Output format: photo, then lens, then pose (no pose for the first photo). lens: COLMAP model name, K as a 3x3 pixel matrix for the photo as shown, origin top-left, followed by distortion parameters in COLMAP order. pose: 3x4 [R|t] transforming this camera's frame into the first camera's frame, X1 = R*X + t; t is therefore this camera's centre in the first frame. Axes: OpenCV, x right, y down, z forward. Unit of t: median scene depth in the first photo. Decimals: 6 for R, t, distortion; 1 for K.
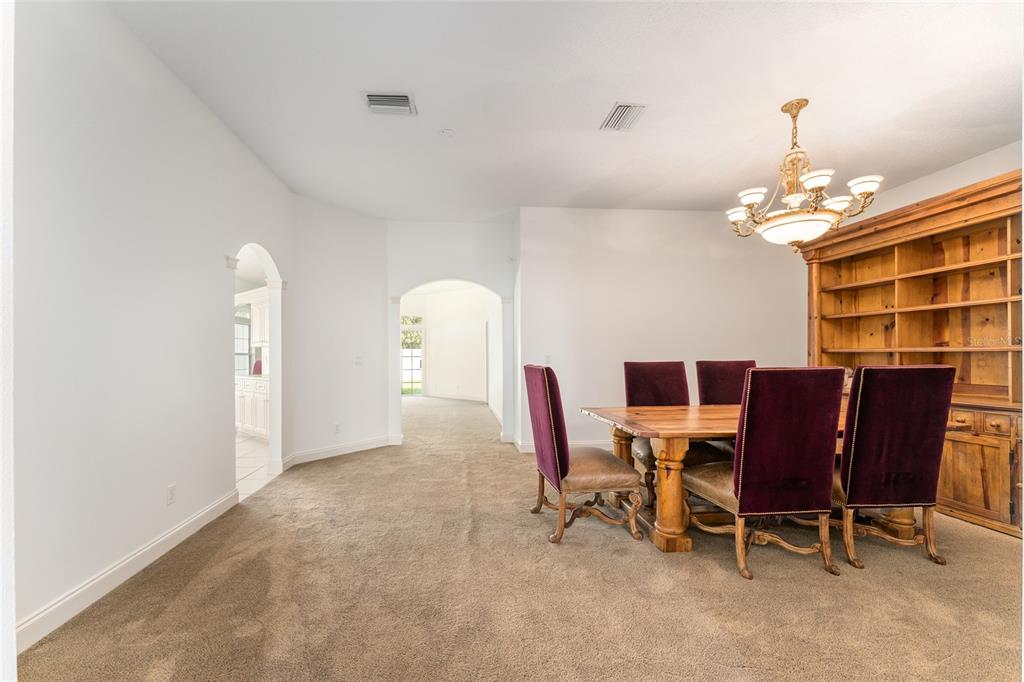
lens RADIAL K [[411.8, 0, 476.8], [0, 411.8, 360.6], [0, 0, 1]] dist [-0.000571, 0.000008]
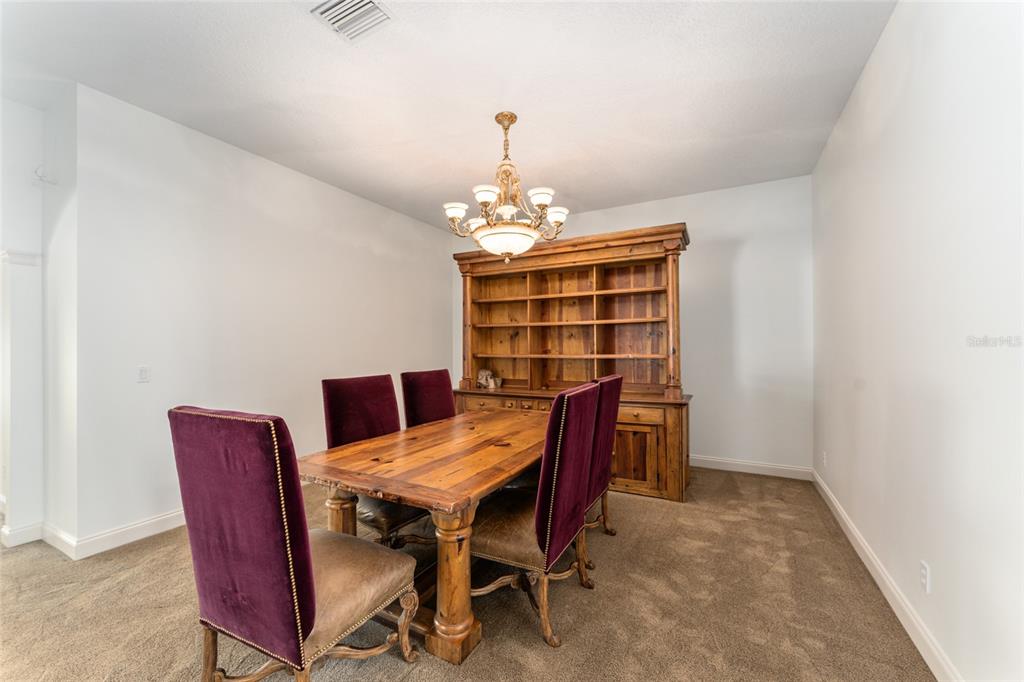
lens RADIAL K [[411.8, 0, 502.0], [0, 411.8, 345.7], [0, 0, 1]] dist [-0.000571, 0.000008]
pose [[0.532426, 0.004145, 0.846467, -0.077960], [0.014587, 0.999795, -0.014071, -0.048411], [-0.846351, 0.019839, 0.532256, 0.470415]]
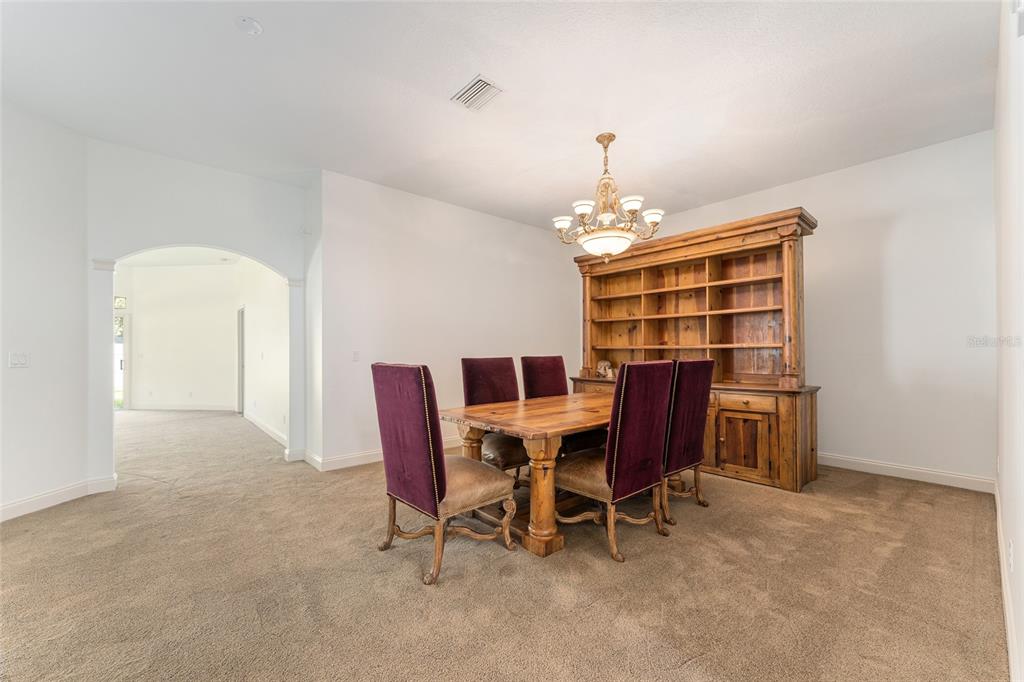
lens RADIAL K [[411.8, 0, 497.1], [0, 411.8, 351.0], [0, 0, 1]] dist [-0.000571, 0.000008]
pose [[0.805162, 0.001848, 0.593051, -0.165500], [0.007899, 0.999873, -0.013841, 0.000330], [-0.593002, 0.015829, 0.805046, 0.241897]]
